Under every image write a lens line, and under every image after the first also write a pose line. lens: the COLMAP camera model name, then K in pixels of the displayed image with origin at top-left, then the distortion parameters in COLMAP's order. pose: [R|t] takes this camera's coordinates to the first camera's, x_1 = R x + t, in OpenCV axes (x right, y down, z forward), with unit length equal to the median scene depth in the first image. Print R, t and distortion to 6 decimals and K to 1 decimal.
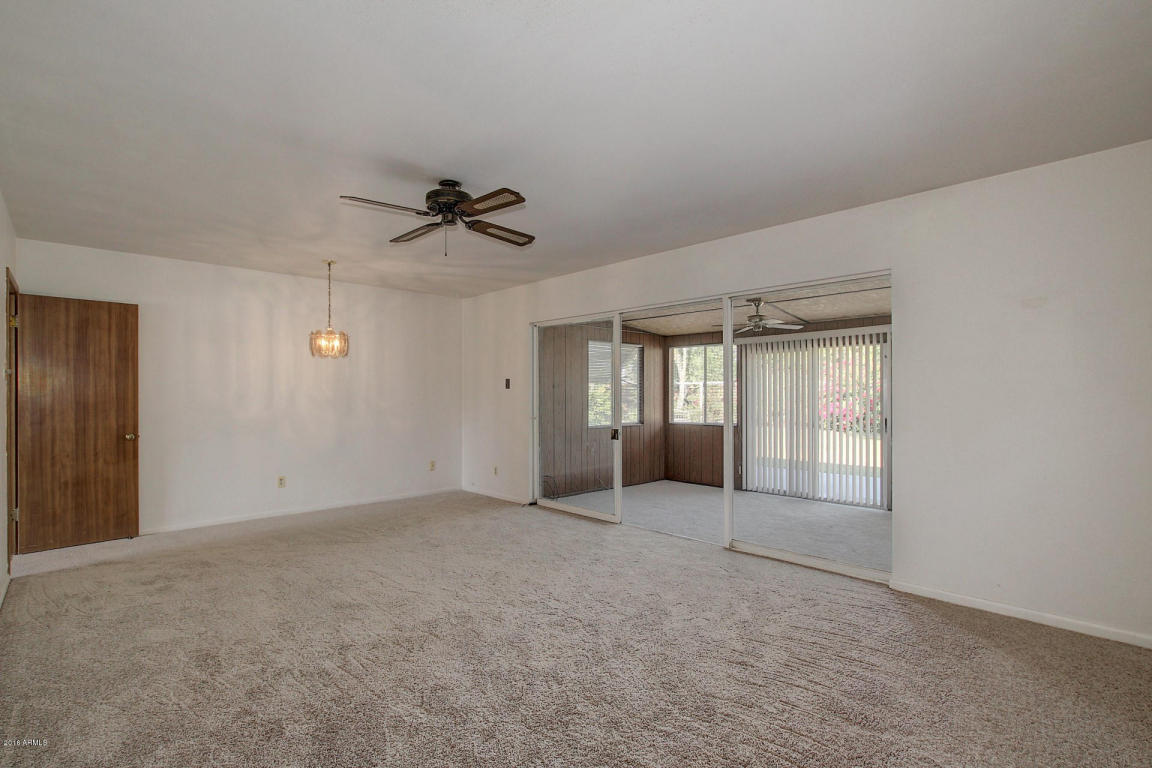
lens RADIAL K [[538.9, 0, 577.4], [0, 538.9, 391.6], [0, 0, 1]] dist [-0.017973, 0.000451]
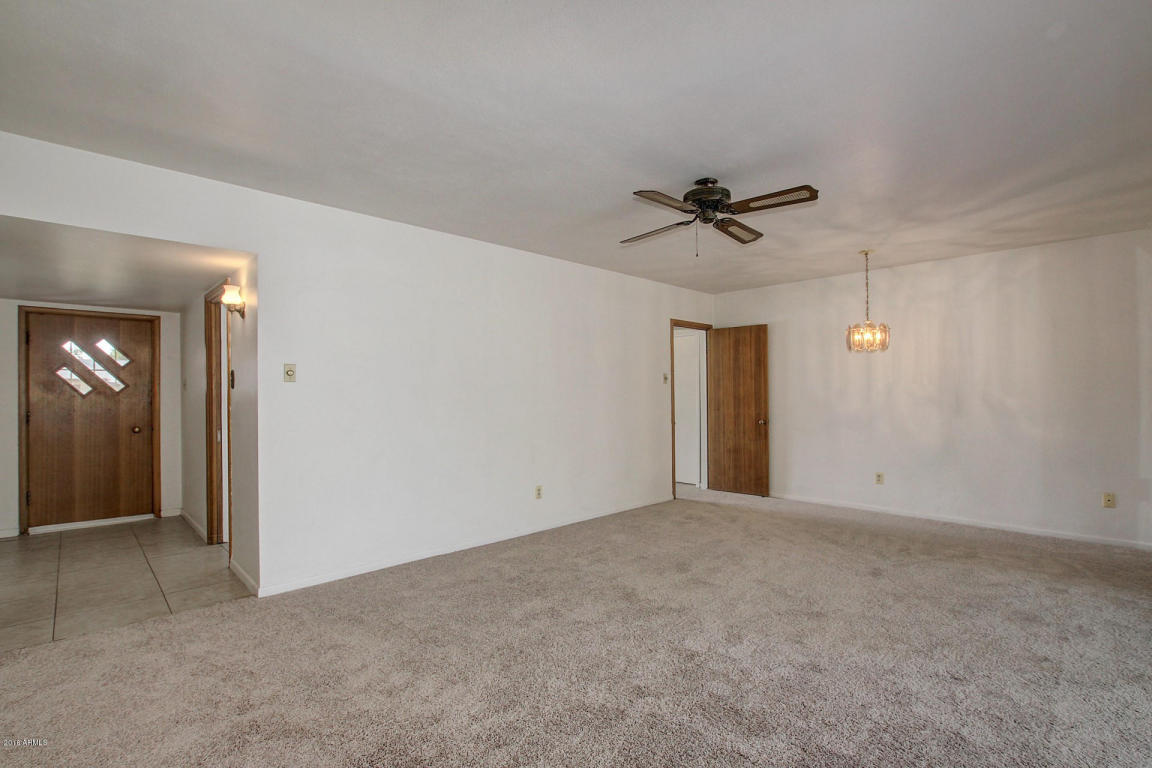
lens RADIAL K [[538.9, 0, 577.4], [0, 538.9, 391.6], [0, 0, 1]] dist [-0.017973, 0.000451]
pose [[-0.005211, 0.000254, -0.999986, 0.543670], [0.009637, 0.999954, 0.000204, 0.001799], [0.999940, -0.009636, -0.005213, 0.538584]]
